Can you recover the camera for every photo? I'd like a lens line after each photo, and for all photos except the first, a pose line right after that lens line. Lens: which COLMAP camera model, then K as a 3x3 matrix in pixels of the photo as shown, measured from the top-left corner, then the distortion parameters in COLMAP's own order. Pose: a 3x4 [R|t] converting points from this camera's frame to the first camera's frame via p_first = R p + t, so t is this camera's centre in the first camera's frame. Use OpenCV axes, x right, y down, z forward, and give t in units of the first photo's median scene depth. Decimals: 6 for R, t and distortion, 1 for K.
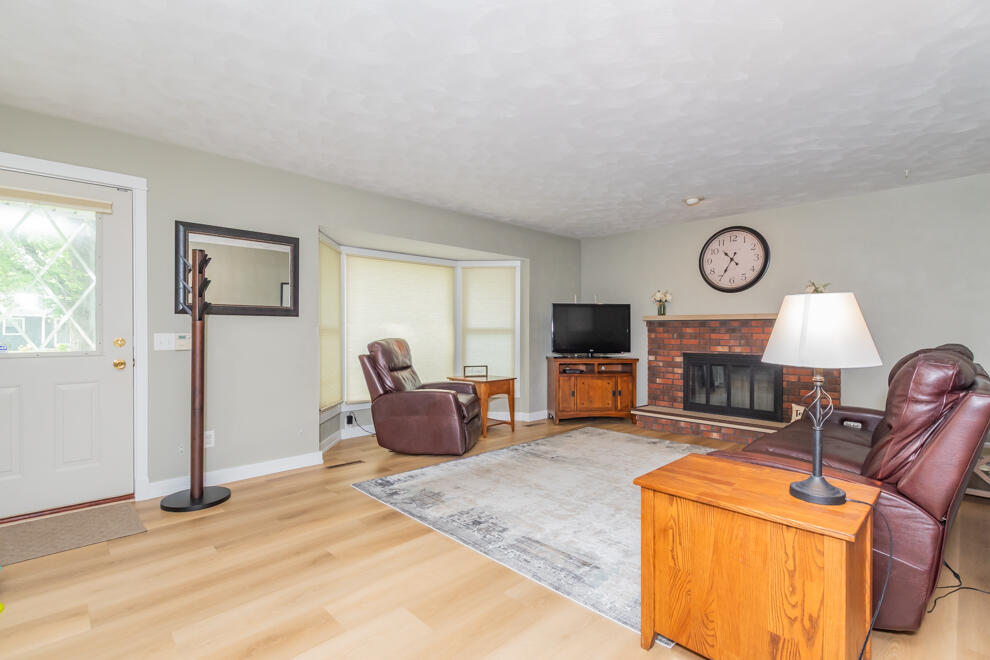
lens RADIAL K [[459.5, 0, 486.6], [0, 459.5, 333.1], [0, 0, 1]] dist [-0.004594, -0.000292]
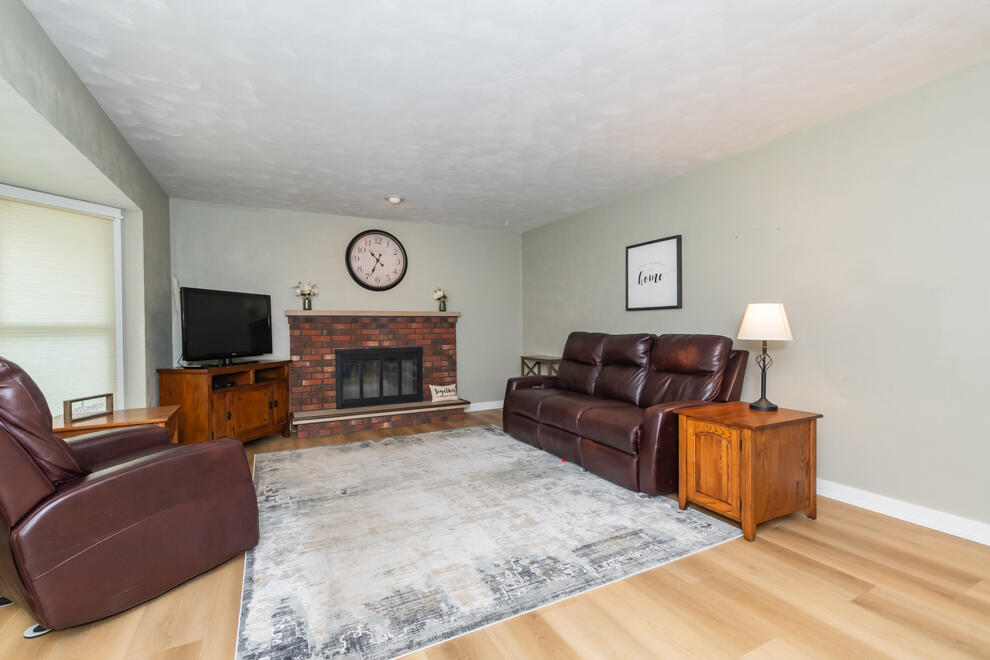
lens RADIAL K [[446.9, 0, 492.5], [0, 446.9, 330.7], [0, 0, 1]] dist [0.001482, 0.000148]
pose [[0.280960, -0.014079, 0.959616, -0.423326], [0.014356, 0.999842, 0.010466, -0.002334], [-0.959612, 0.010835, 0.281118, 0.471224]]
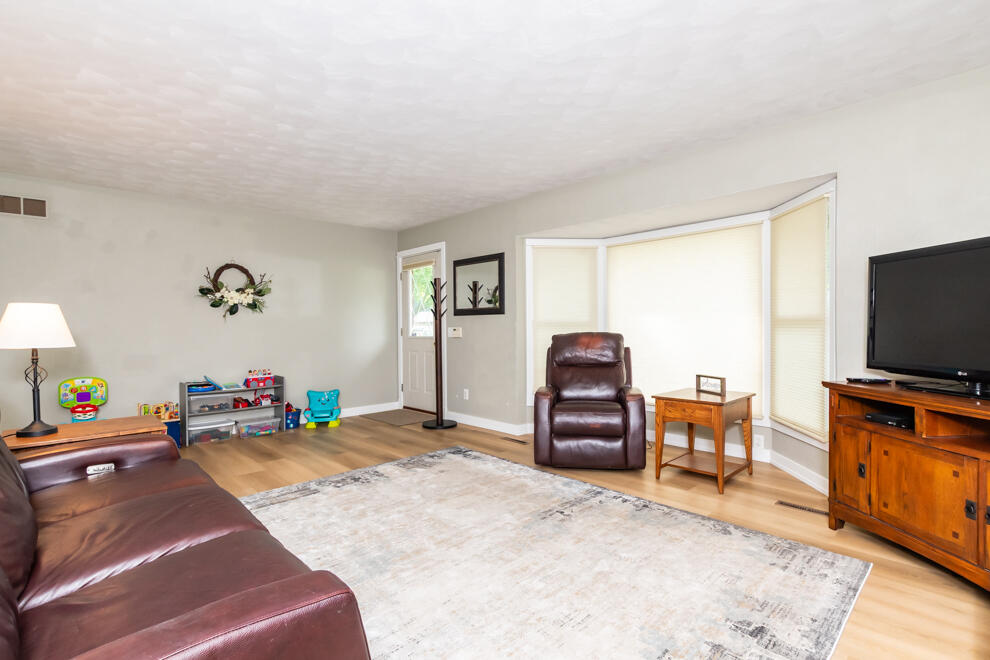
lens RADIAL K [[459.5, 0, 495.3], [0, 459.5, 327.1], [0, 0, 1]] dist [-0.004594, -0.000292]
pose [[0.011007, -0.000260, -0.999939, 0.694549], [0.004472, 0.999990, -0.000211, 0.000513], [0.999929, -0.004469, 0.011009, 0.767563]]
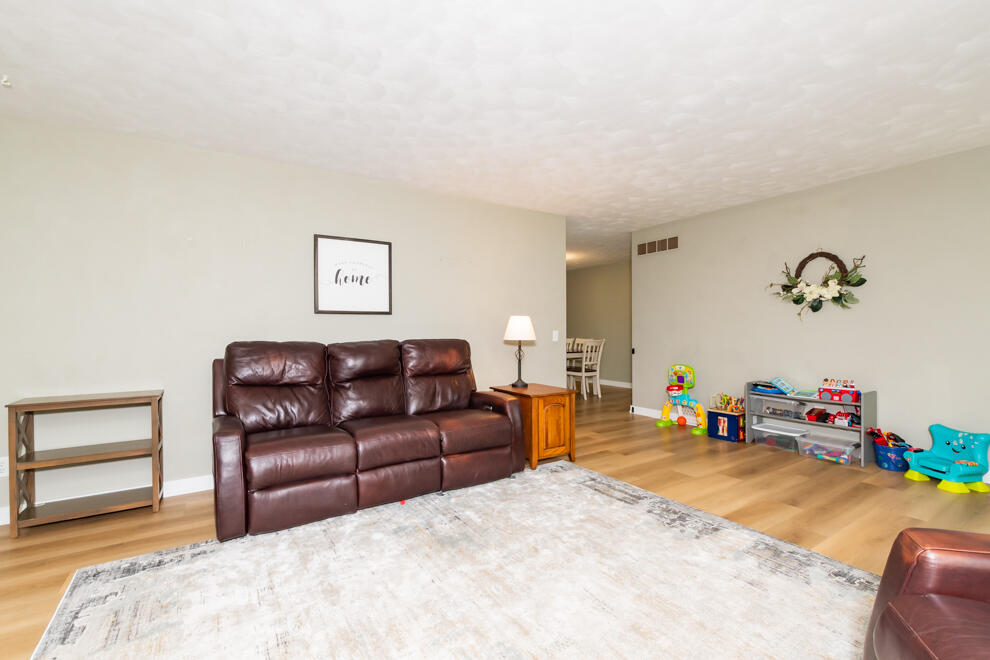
lens RADIAL K [[429.9, 0, 501.0], [0, 429.9, 328.0], [0, 0, 1]] dist [0.004073, -0.000414]
pose [[-0.985590, 0.007371, 0.168991, 0.115187], [0.007474, 0.999972, -0.000026, -0.003148], [-0.168987, 0.001237, -0.985618, 1.117136]]
